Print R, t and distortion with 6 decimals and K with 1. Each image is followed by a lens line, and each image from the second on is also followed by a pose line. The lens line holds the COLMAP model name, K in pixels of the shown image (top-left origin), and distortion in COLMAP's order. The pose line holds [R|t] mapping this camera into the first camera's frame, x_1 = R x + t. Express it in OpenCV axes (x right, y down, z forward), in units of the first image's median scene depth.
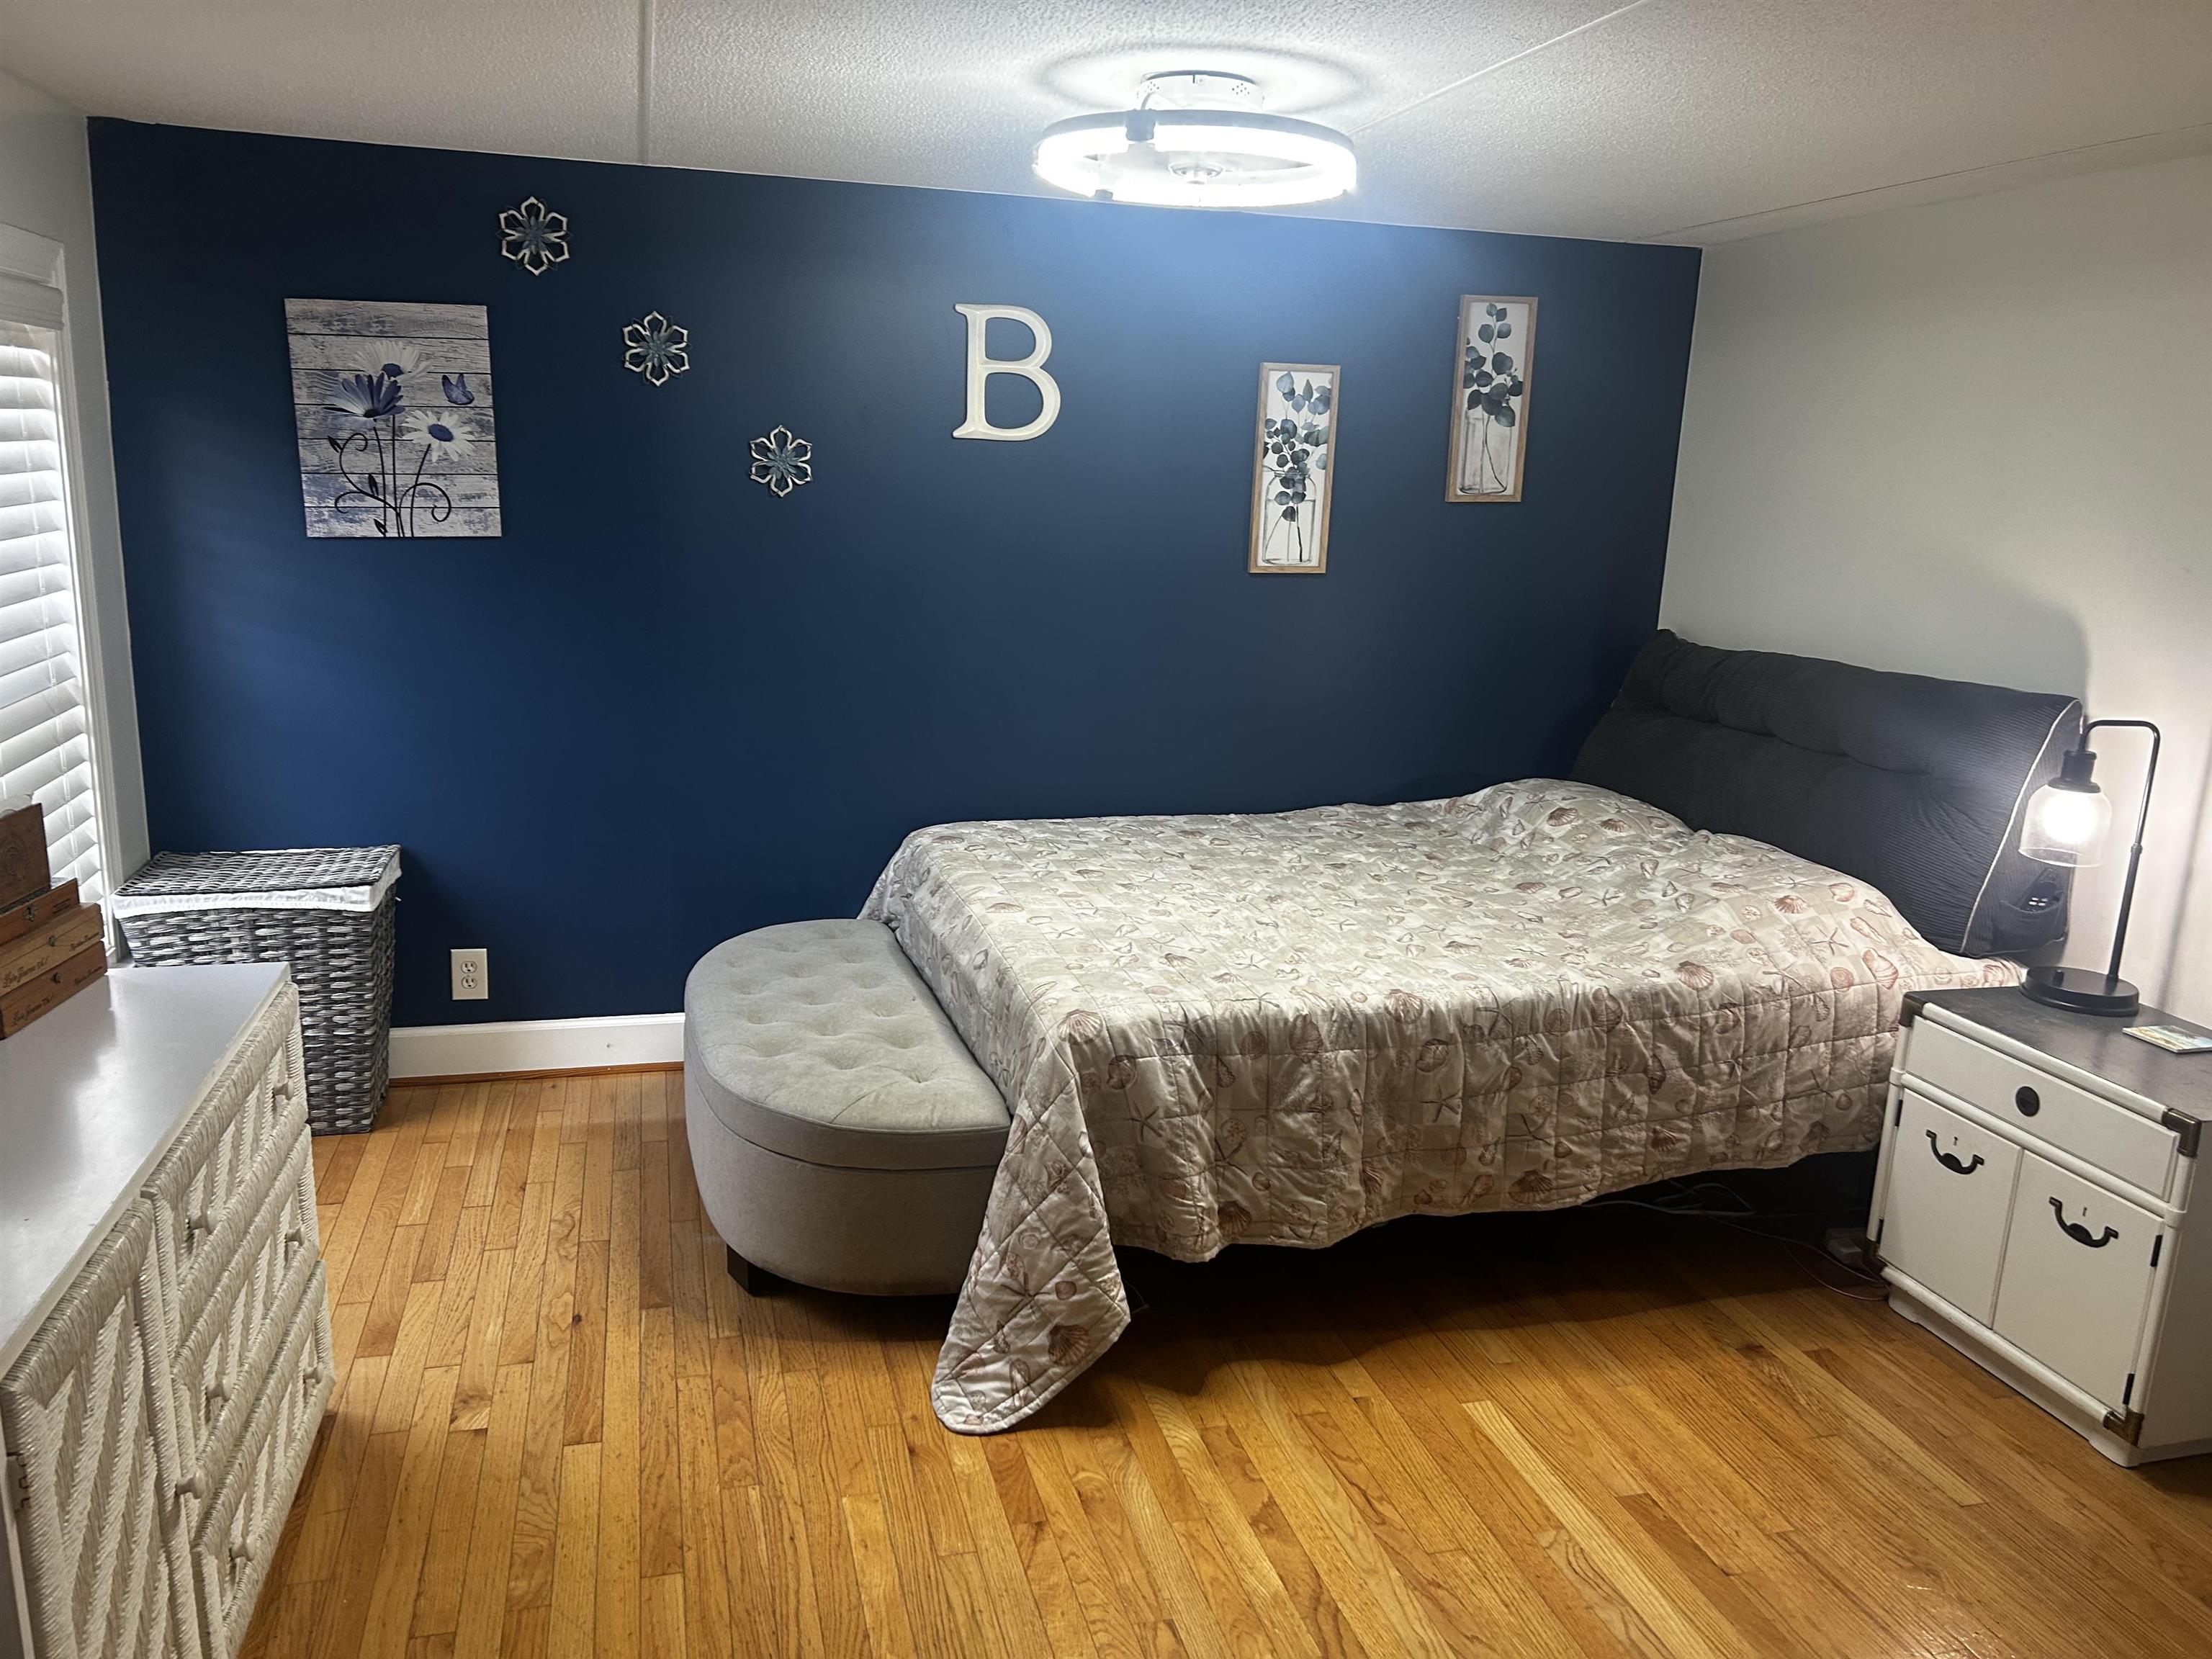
lens RADIAL K [[1672.2, 0, 1101.0], [0, 1672.2, 847.6], [0, 0, 1]] dist [0.072728, -0.102035]
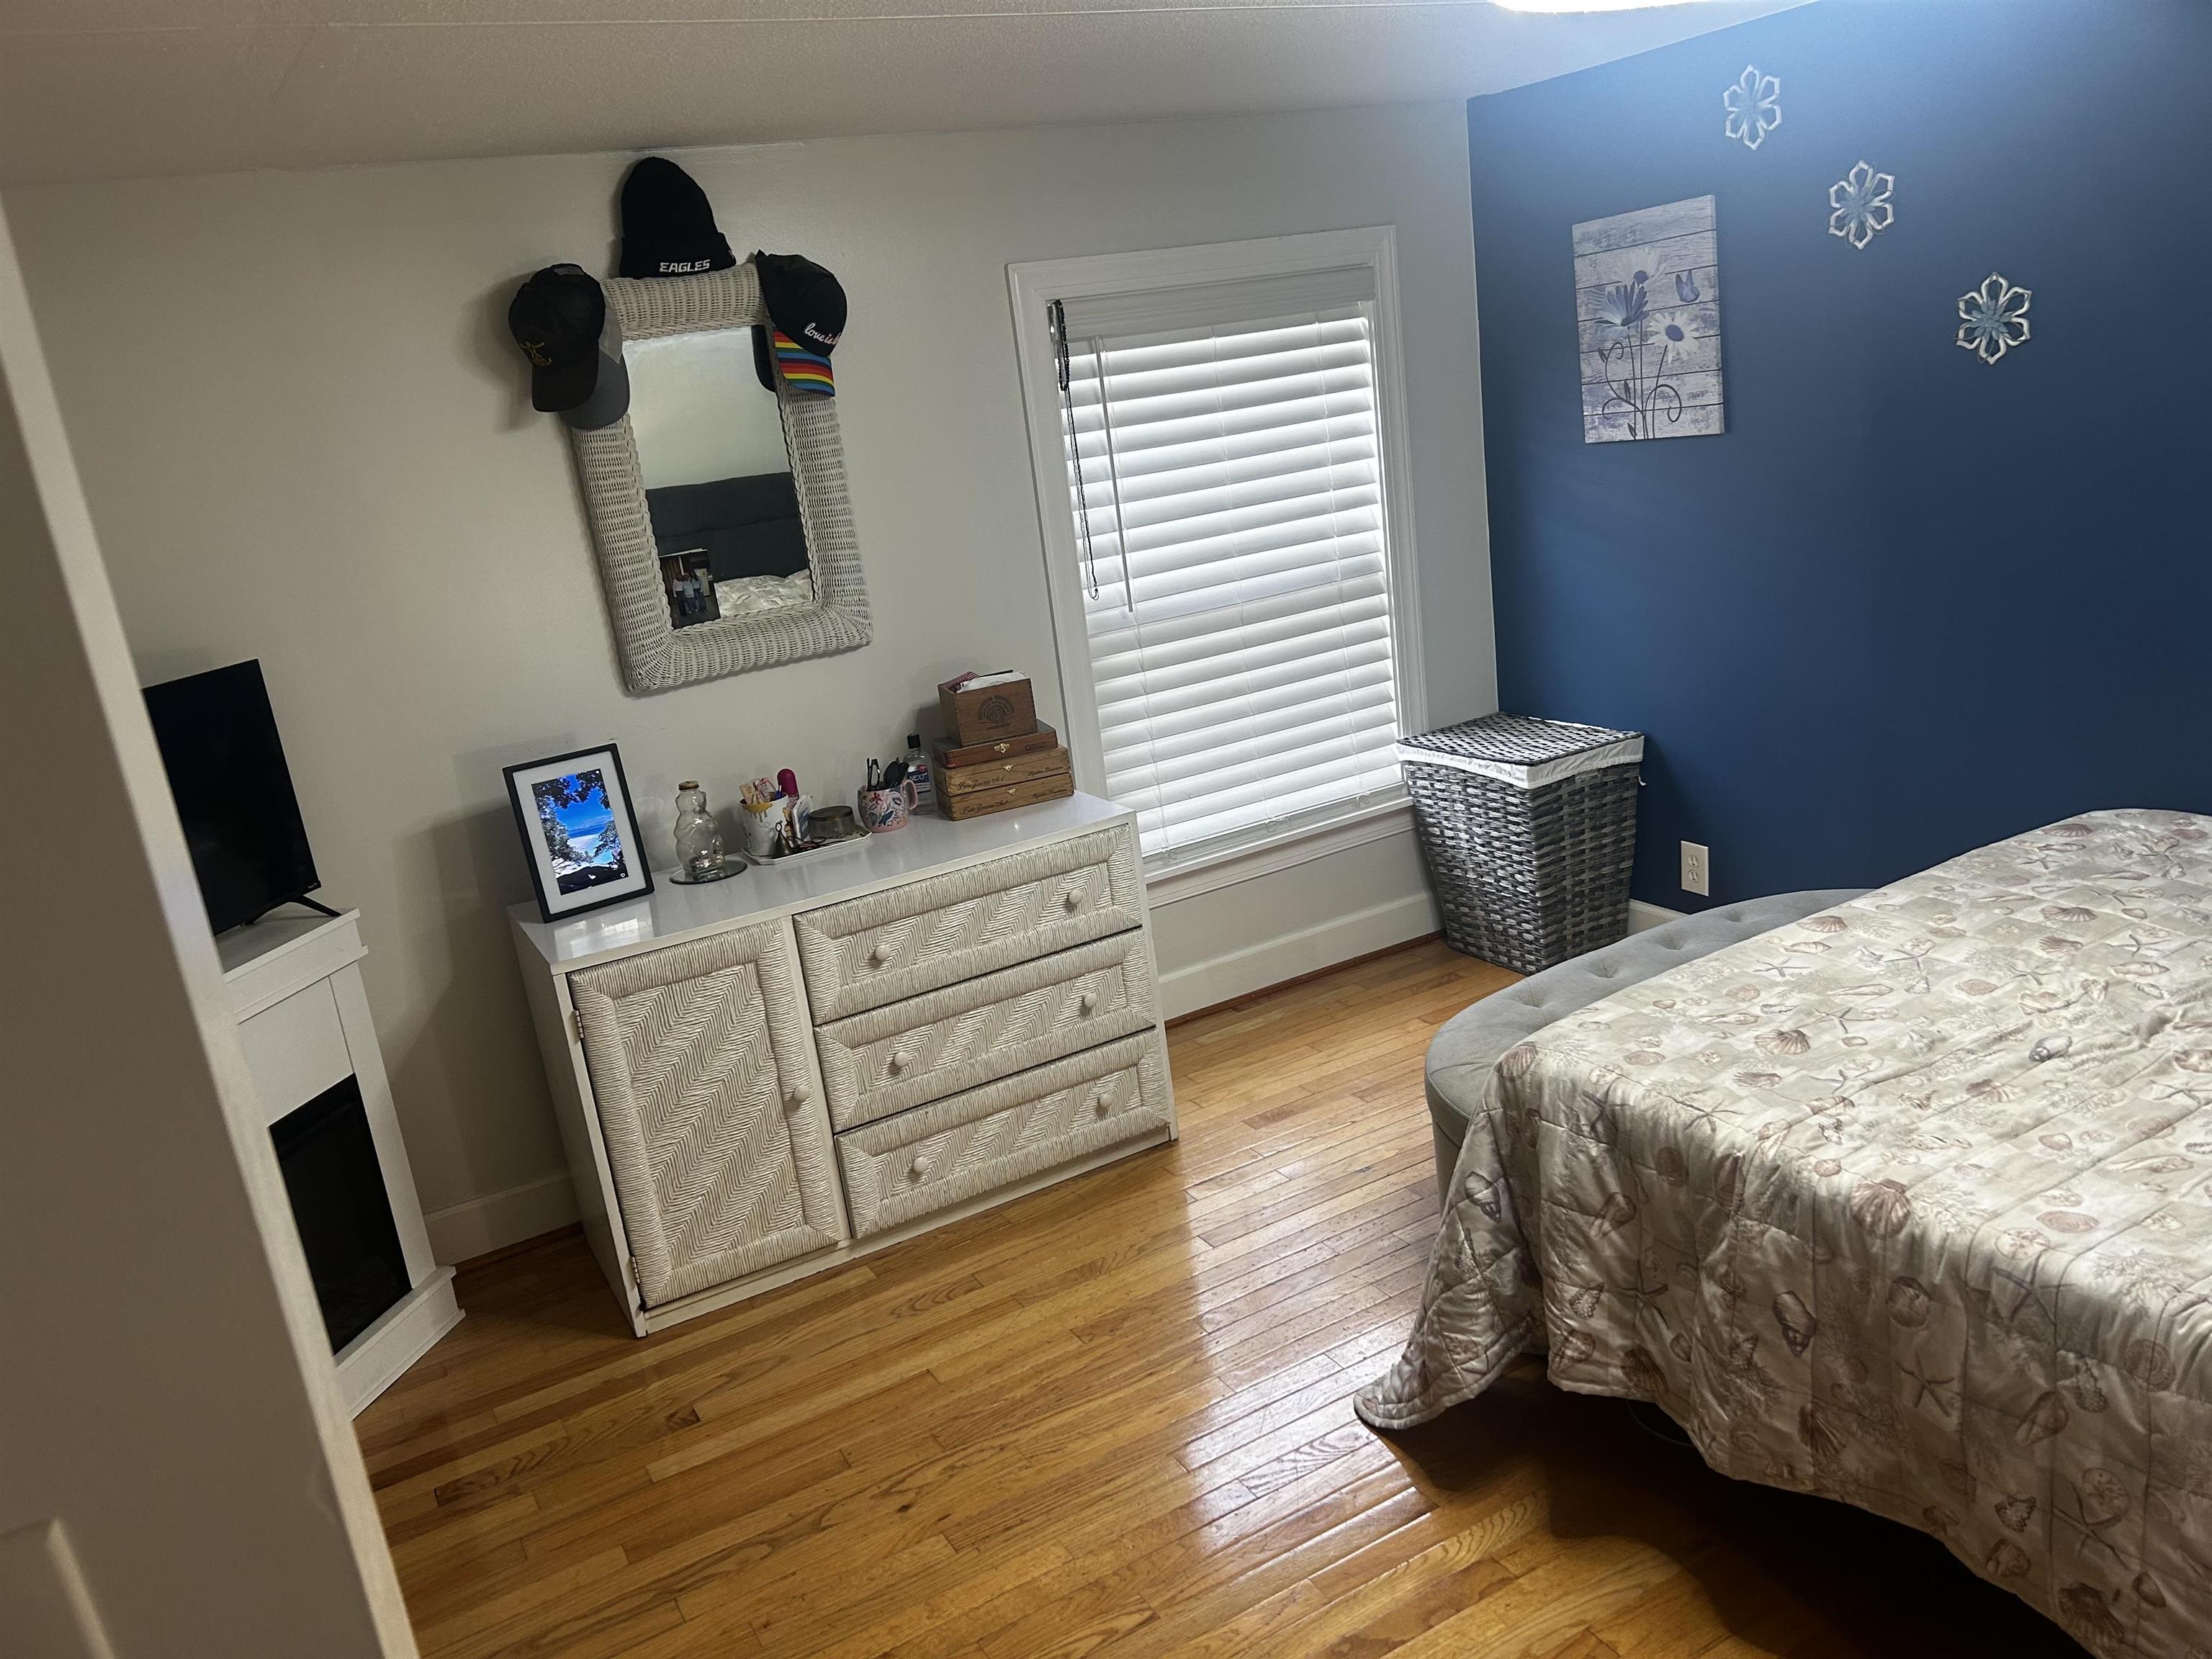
lens RADIAL K [[1690.6, 0, 1106.0], [0, 1690.6, 829.5], [0, 0, 1]] dist [0.081153, -0.094282]
pose [[0.245649, 0.196416, -0.949251, 0.575139], [-0.088095, 0.979728, 0.179925, -0.114402], [0.965348, 0.039426, 0.257972, 0.442069]]
